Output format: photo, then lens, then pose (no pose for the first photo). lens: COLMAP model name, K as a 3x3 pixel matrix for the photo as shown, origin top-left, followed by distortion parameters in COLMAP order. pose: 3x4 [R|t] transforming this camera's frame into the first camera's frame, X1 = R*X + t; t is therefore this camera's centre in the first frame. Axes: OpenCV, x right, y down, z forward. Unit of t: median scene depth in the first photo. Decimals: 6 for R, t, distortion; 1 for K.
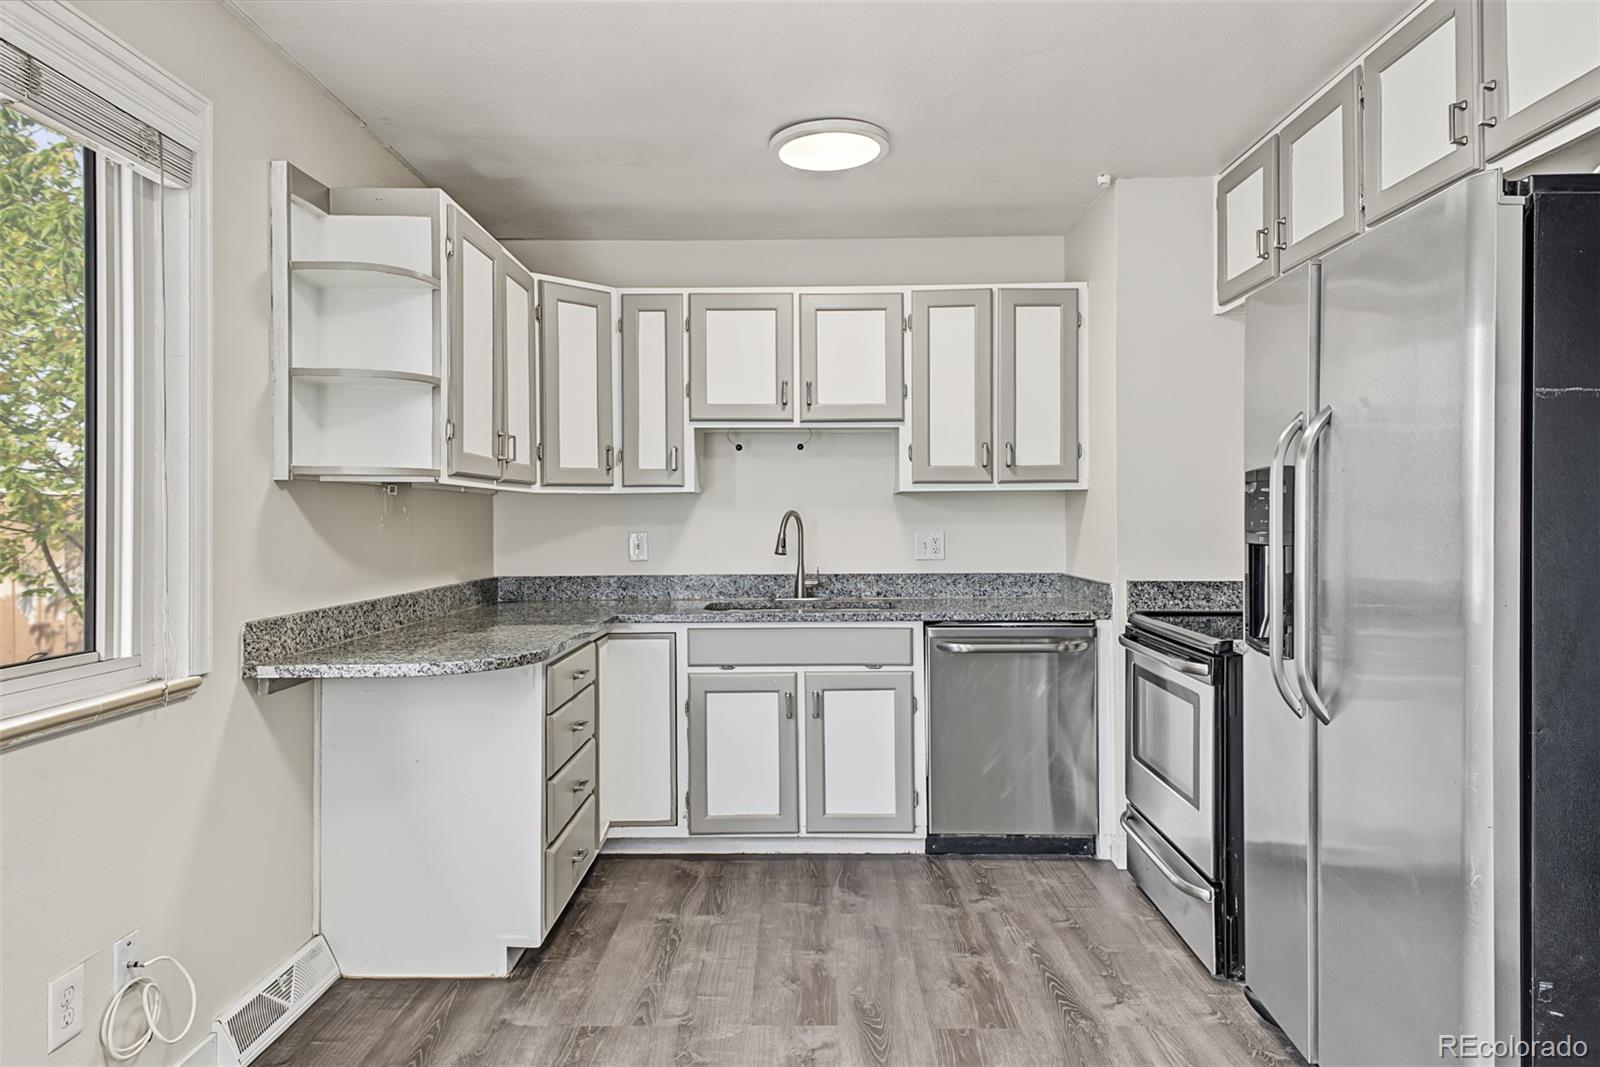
lens RADIAL K [[1007.7, 0, 796.6], [0, 1007.7, 521.8], [0, 0, 1]] dist [0.047473, -0.004355]
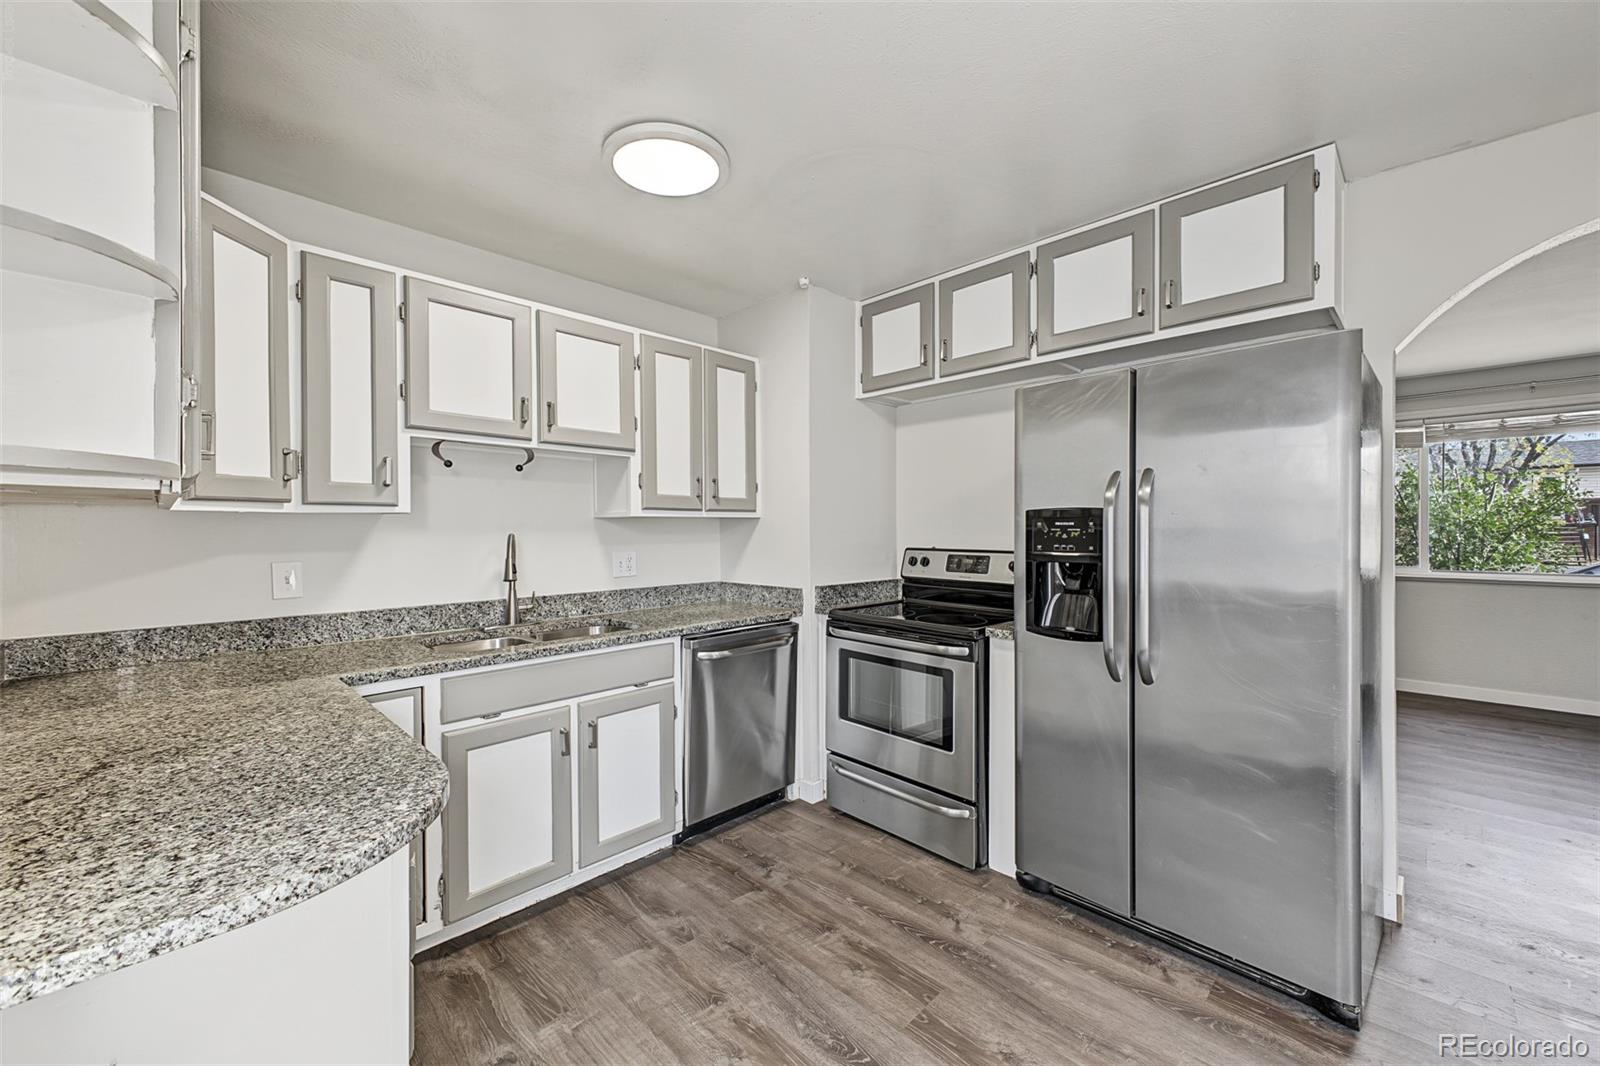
lens RADIAL K [[639.1, 0, 812.7], [0, 639.1, 533.2], [0, 0, 1]] dist [0.017200, -0.002883]
pose [[0.683839, -0.003418, 0.729625, -0.266735], [0.002120, 0.999994, 0.002698, -0.013609], [-0.729629, -0.000298, 0.683843, 0.390737]]
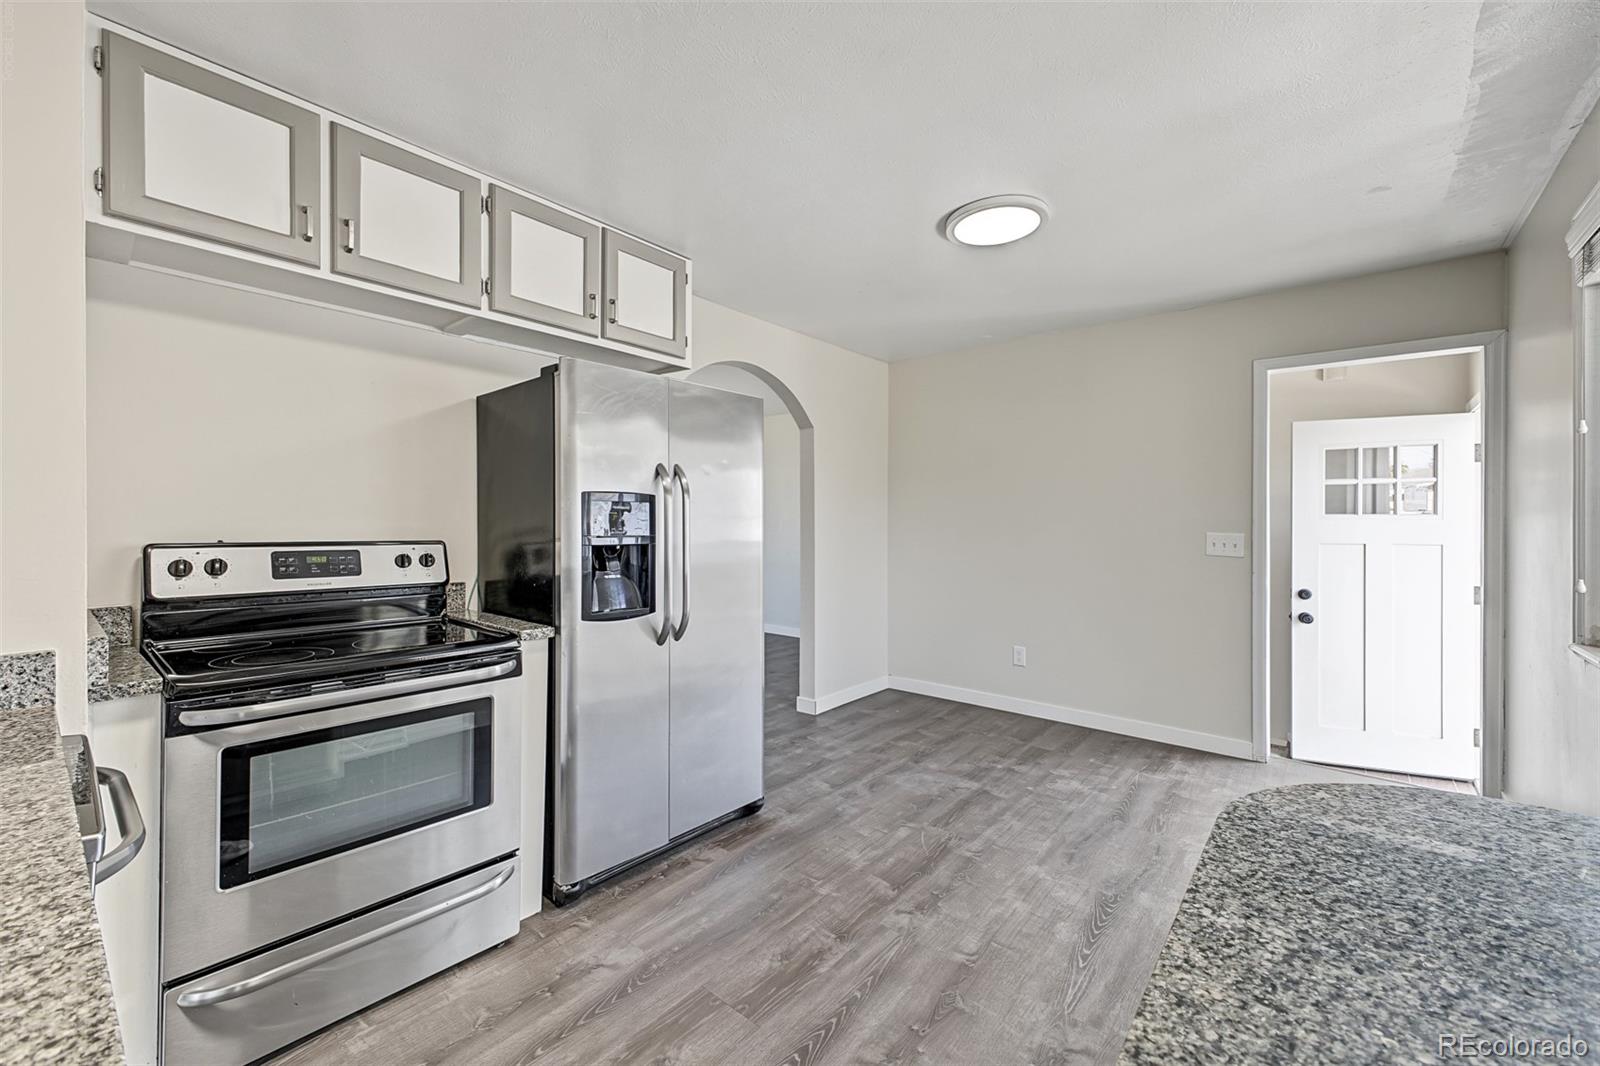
lens RADIAL K [[639.1, 0, 805.6], [0, 639.1, 526.8], [0, 0, 1]] dist [0.017200, -0.002883]
pose [[-0.783856, -0.001709, 0.620940, -0.195839], [0.002603, 0.999978, 0.006039, -0.005580], [-0.620937, 0.006350, -0.783835, 0.945692]]
